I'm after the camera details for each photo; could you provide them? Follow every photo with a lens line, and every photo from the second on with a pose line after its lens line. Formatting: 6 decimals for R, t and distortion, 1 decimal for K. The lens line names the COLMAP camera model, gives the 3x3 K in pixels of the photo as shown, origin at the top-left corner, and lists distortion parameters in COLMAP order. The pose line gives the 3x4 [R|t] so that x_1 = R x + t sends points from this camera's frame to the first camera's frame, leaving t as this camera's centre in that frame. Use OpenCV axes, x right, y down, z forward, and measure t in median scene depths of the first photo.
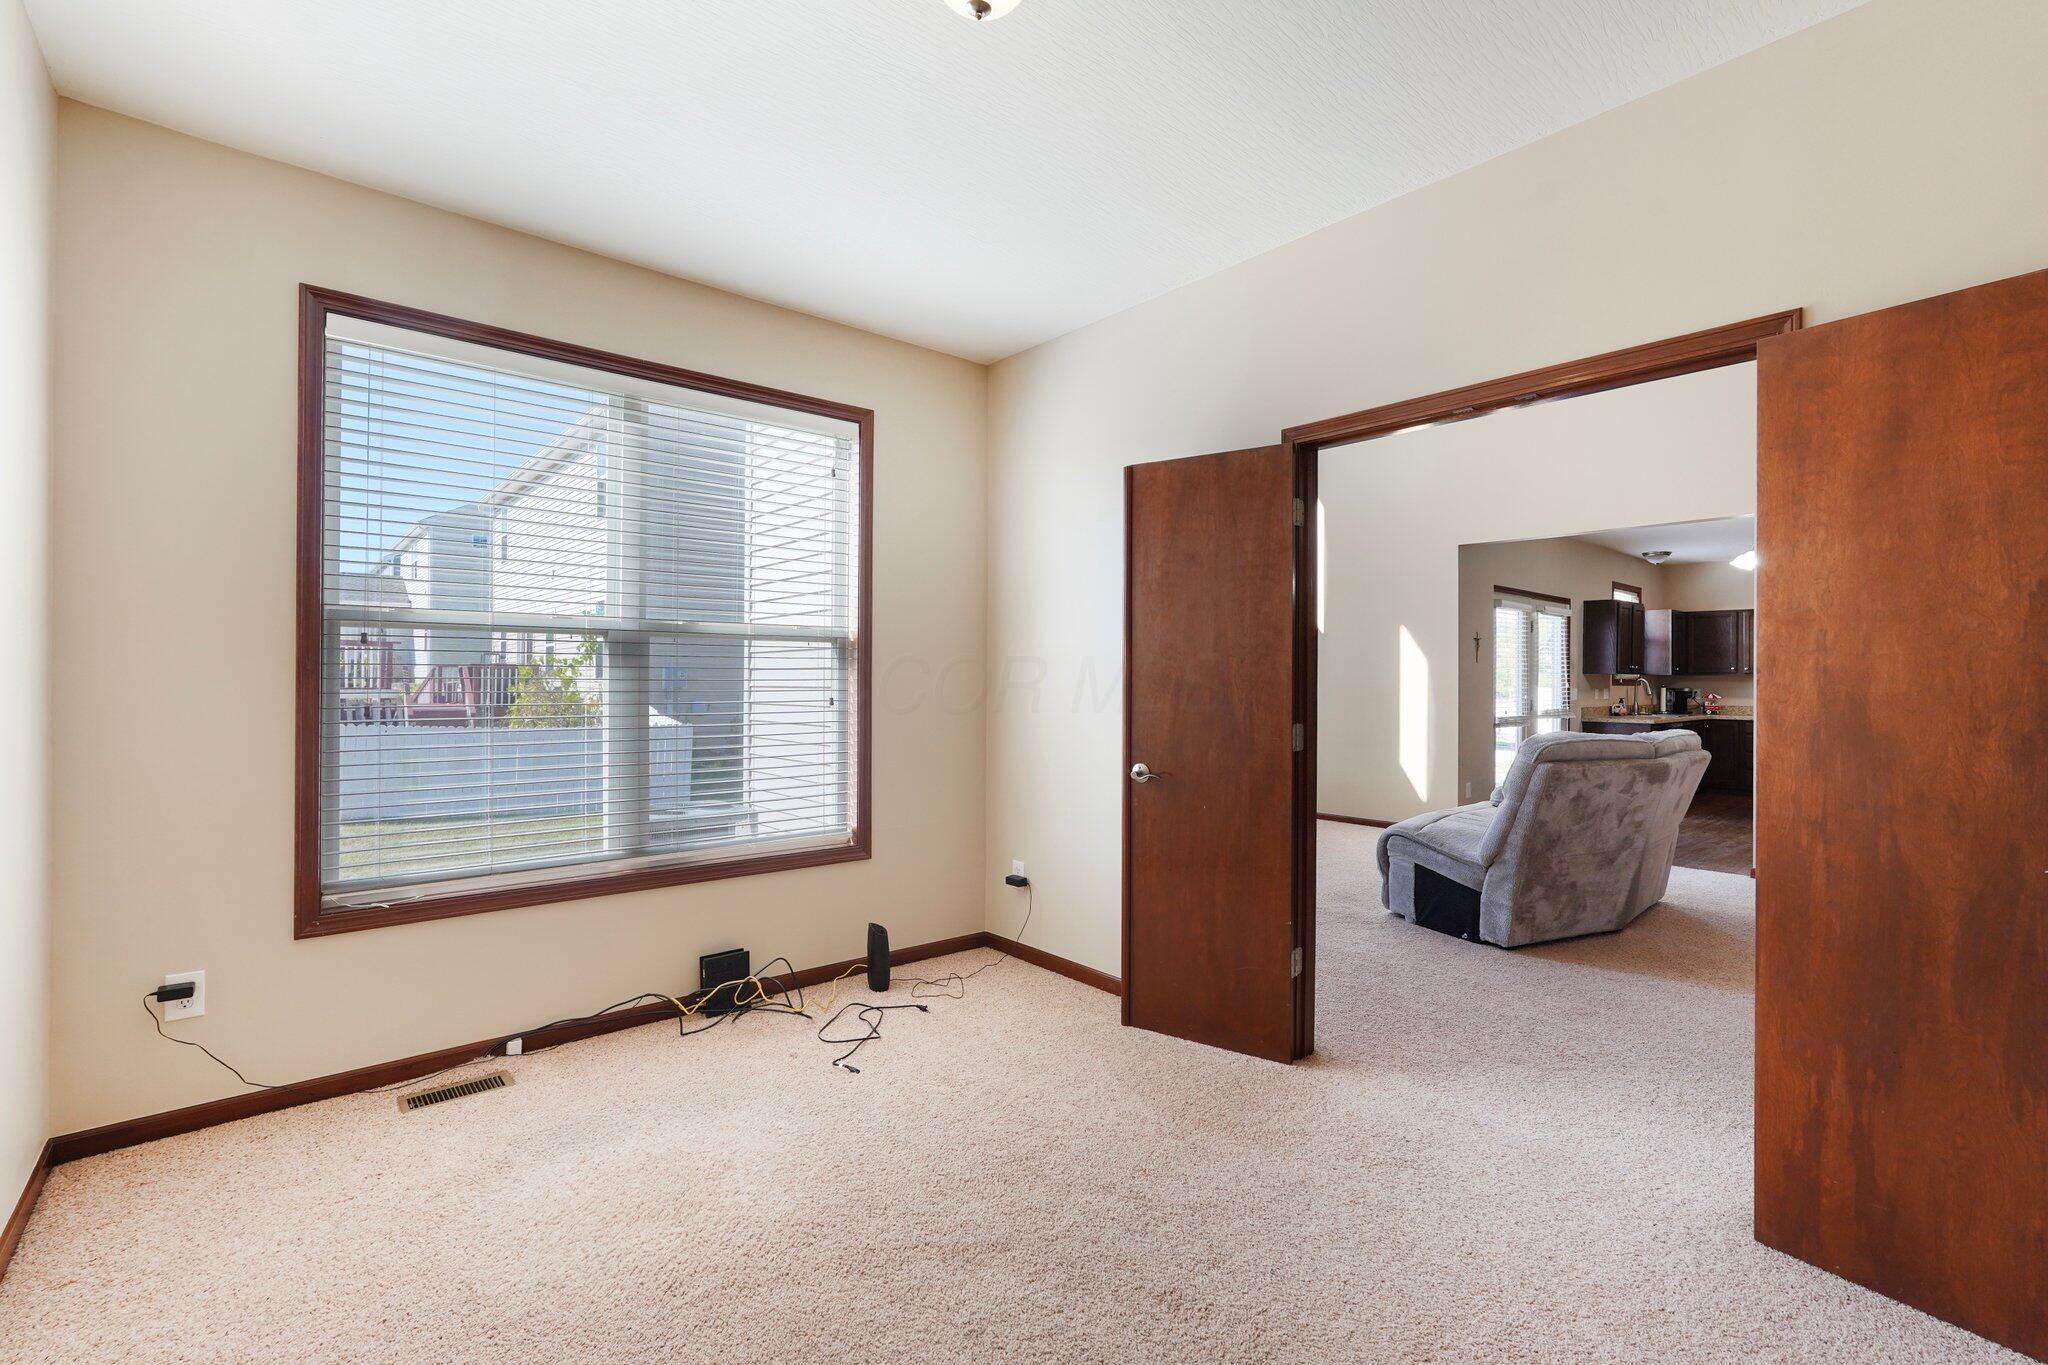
lens RADIAL K [[920.7, 0, 1026.0], [0, 920.7, 673.8], [0, 0, 1]] dist [0.000599, 0.000137]
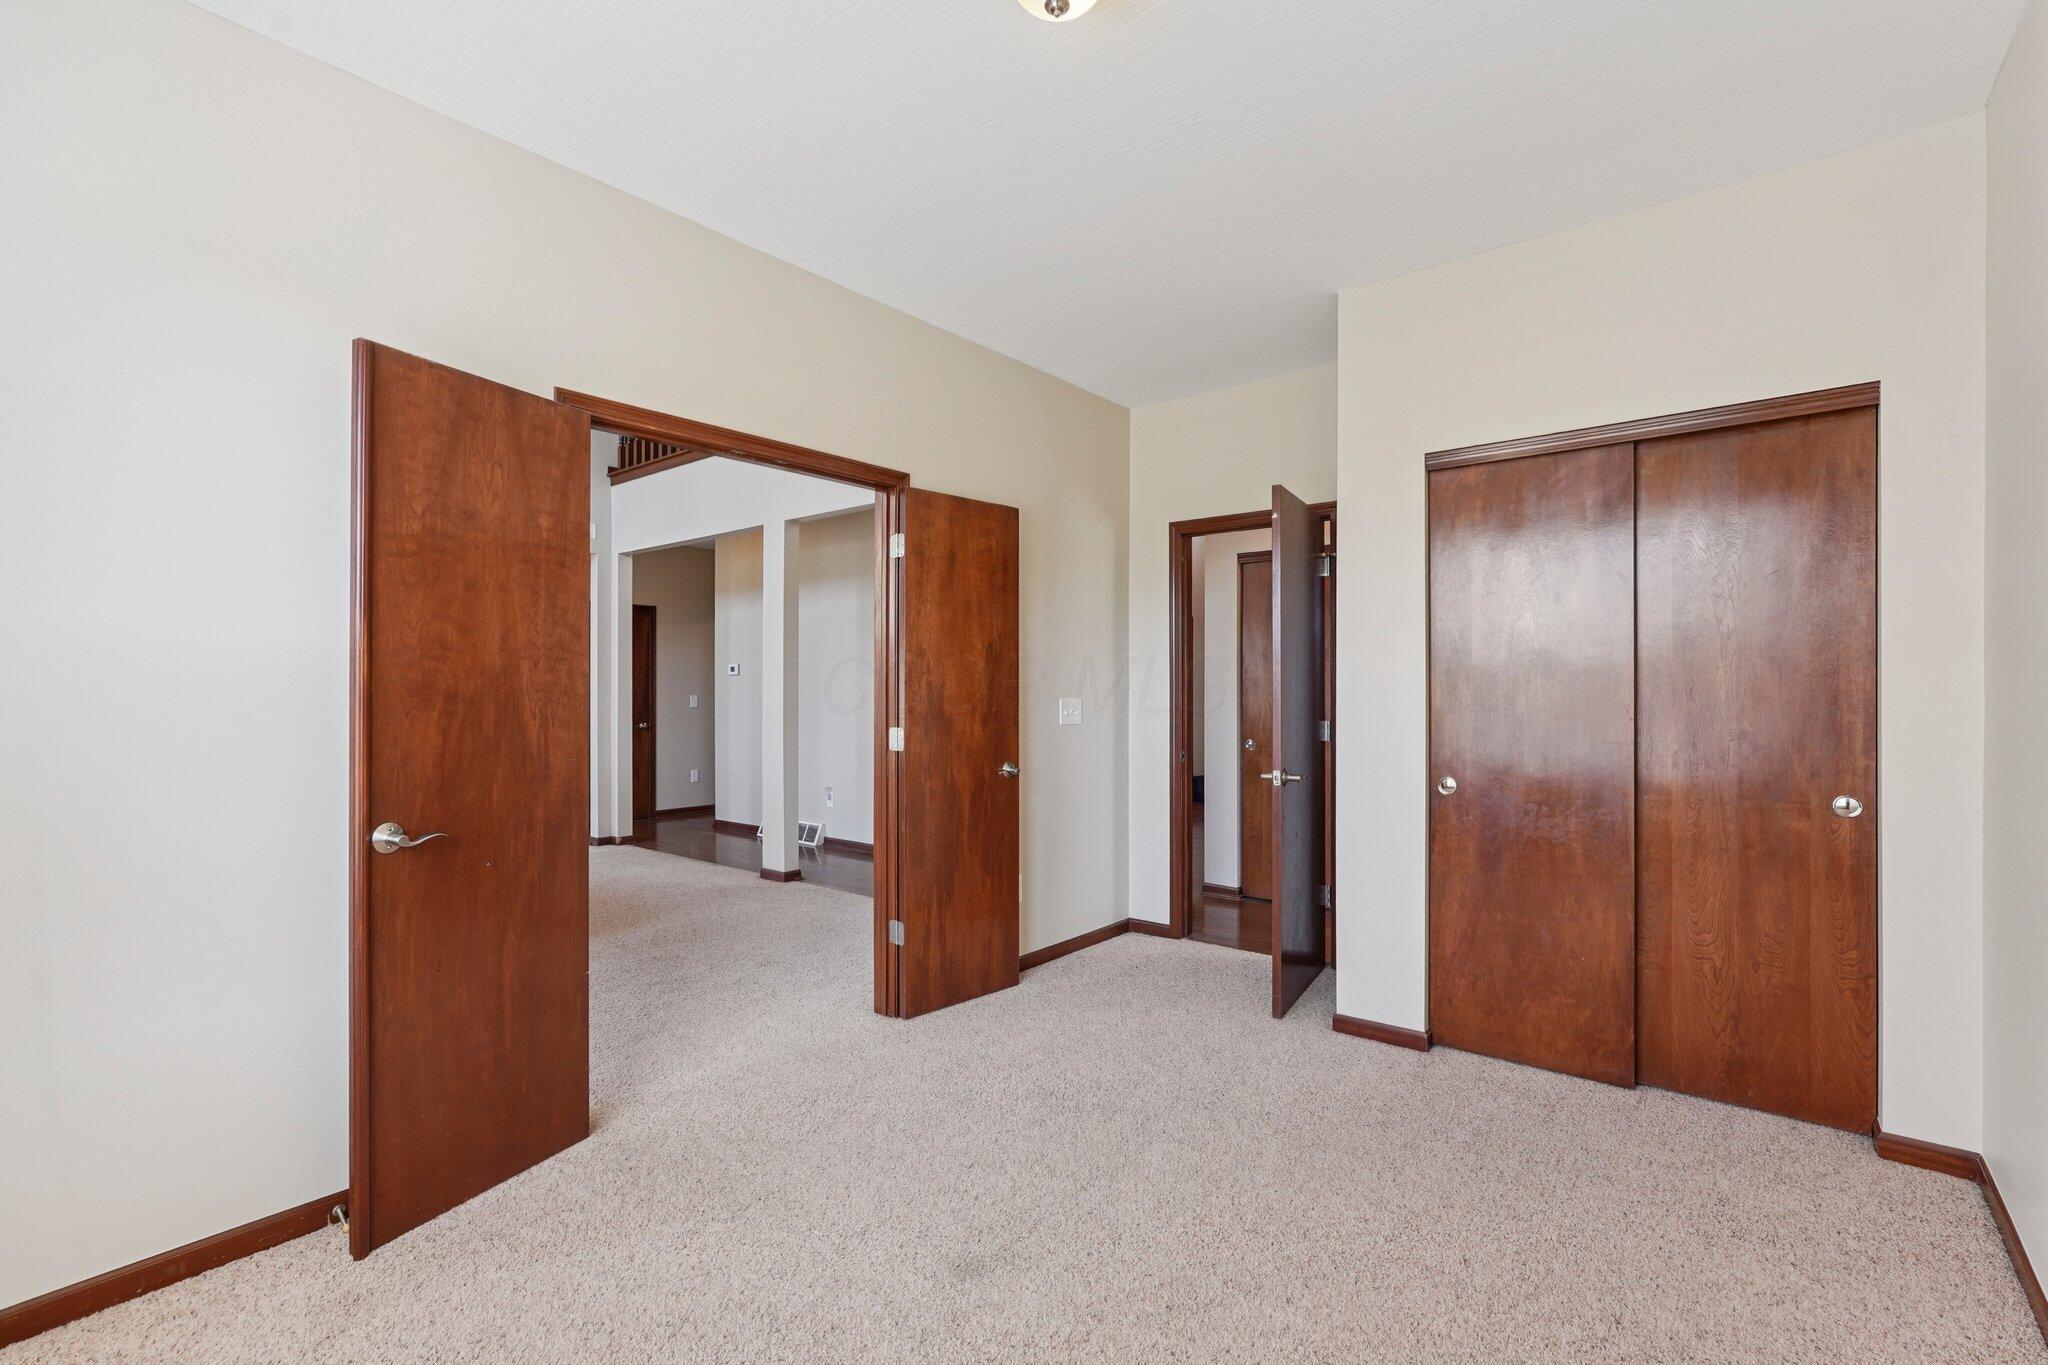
lens RADIAL K [[915.6, 0, 1026.0], [0, 915.6, 691.7], [0, 0, 1]] dist [-0.000783, -0.000137]
pose [[-0.167098, -0.005604, 0.985924, -0.610519], [-0.005027, 0.999976, 0.004832, 0.002914], [-0.985927, -0.004149, -0.167122, 0.725833]]
